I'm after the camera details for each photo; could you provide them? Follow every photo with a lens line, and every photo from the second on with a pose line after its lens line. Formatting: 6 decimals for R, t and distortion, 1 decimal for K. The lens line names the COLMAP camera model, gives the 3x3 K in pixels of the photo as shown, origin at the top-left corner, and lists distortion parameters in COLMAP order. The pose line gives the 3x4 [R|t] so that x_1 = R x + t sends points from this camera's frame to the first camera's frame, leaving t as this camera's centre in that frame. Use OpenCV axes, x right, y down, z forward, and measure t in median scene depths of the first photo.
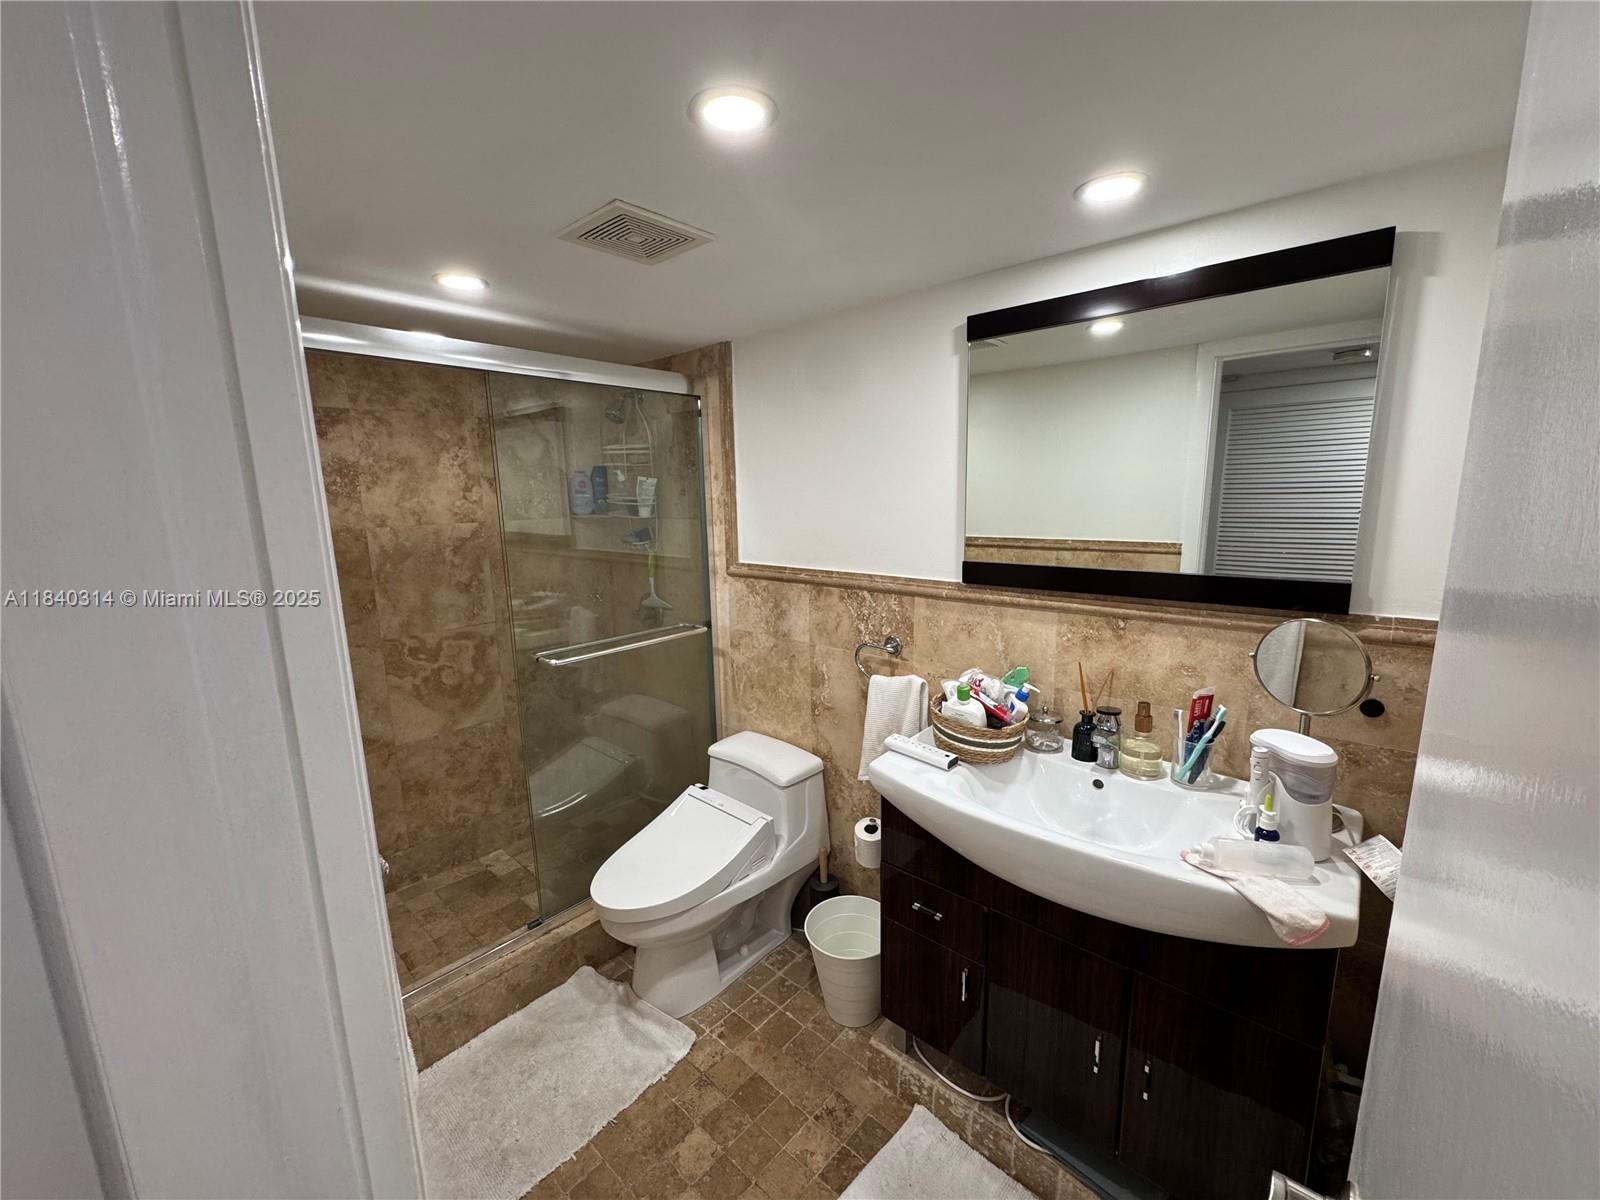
lens RADIAL K [[636.0, 0, 800.5], [0, 636.0, 600.0], [0, 0, 1]] dist [-0.003154, 0.000391]
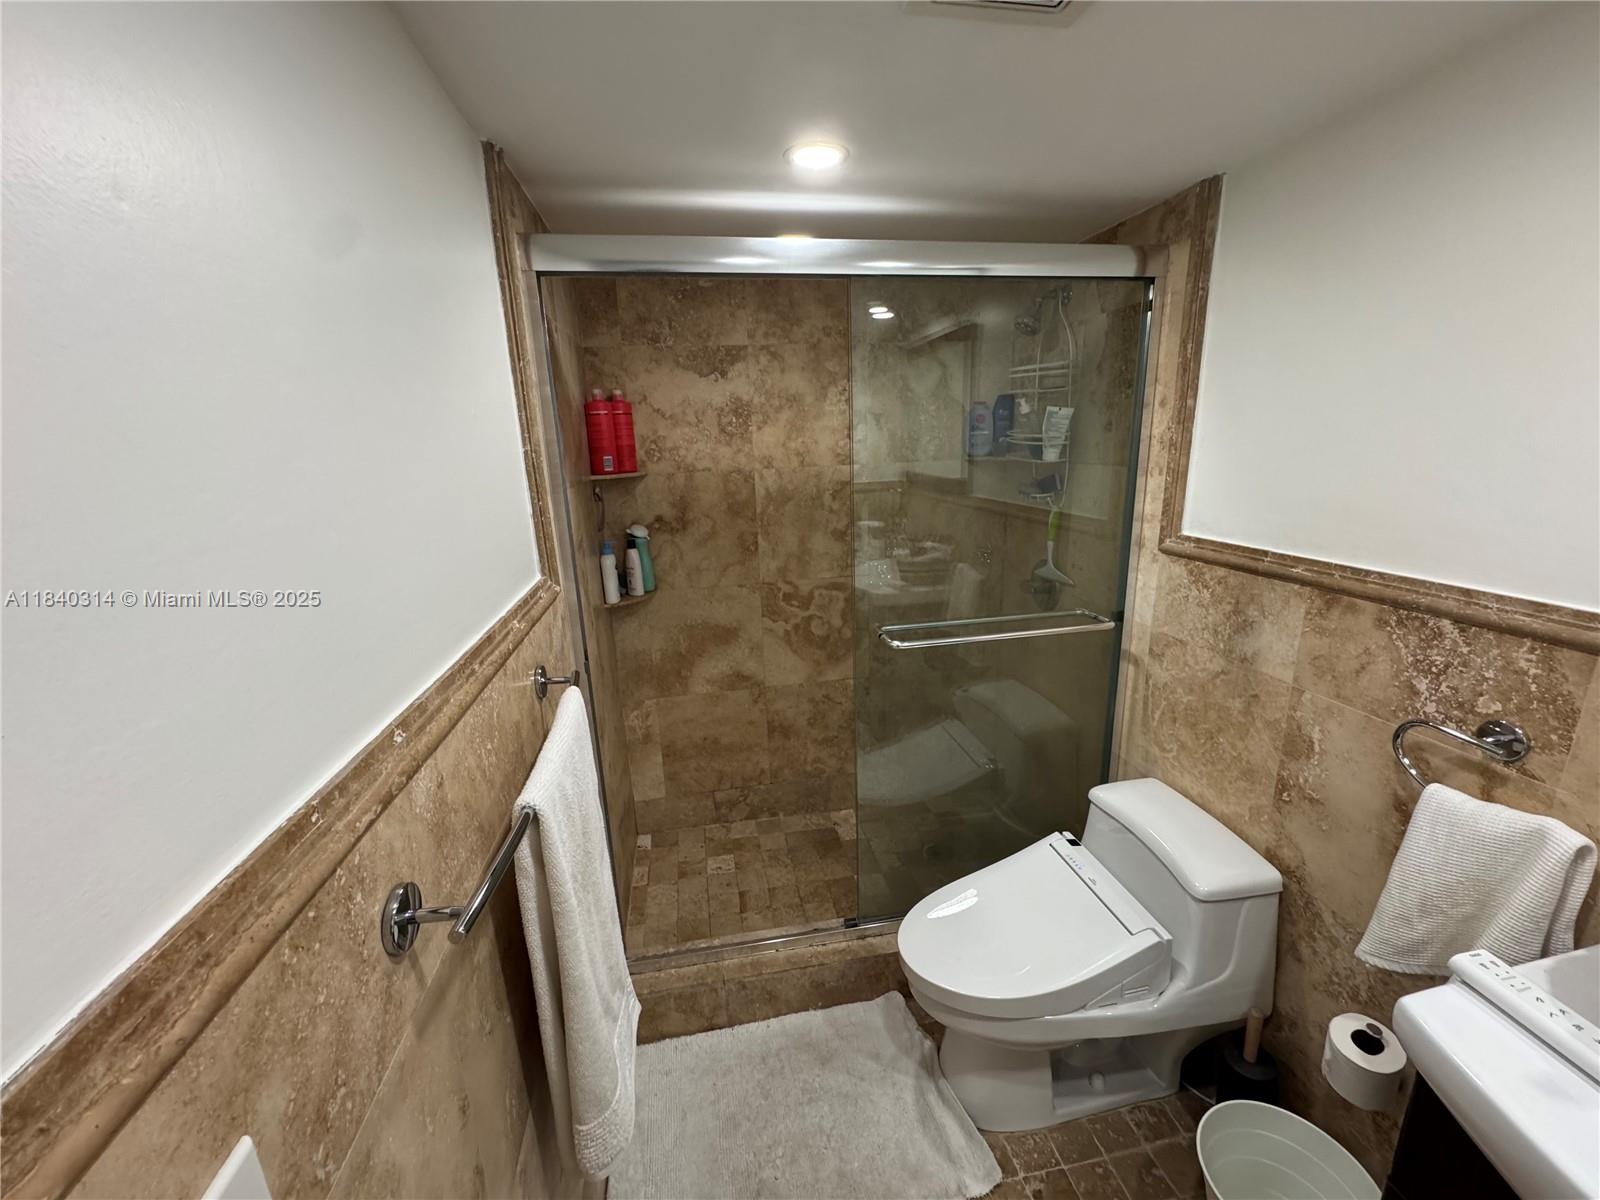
lens RADIAL K [[636.0, 0, 800.6], [0, 636.0, 600.9], [0, 0, 1]] dist [-0.003154, 0.000391]
pose [[0.789266, 0.146809, -0.596243, -0.005647], [-0.086630, 0.987909, 0.128571, -0.042560], [0.607910, -0.049824, 0.792441, 0.238889]]
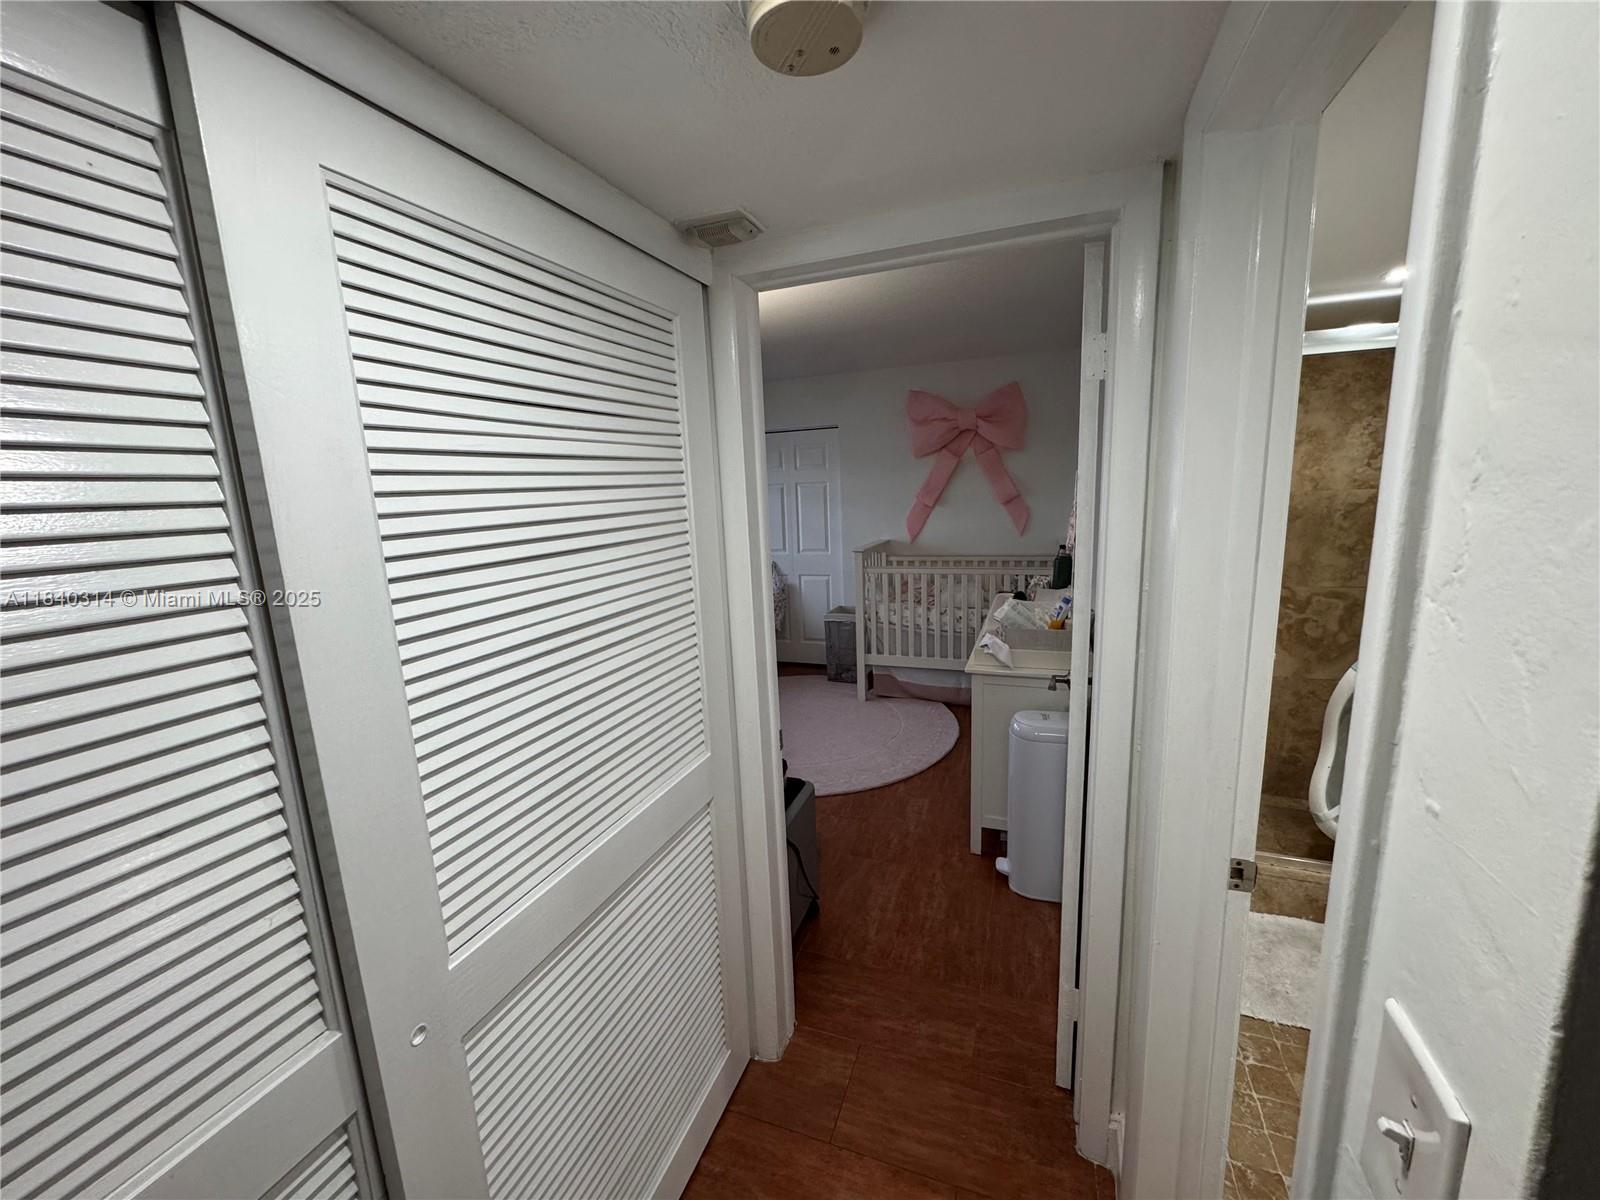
lens RADIAL K [[636.0, 0, 803.0], [0, 636.0, 602.0], [0, 0, 1]] dist [-0.003154, 0.000391]
pose [[0.361439, 0.172854, -0.916233, 0.140236], [-0.127169, 0.982622, 0.135213, 0.040410], [0.923683, 0.067645, 0.377139, -0.254959]]
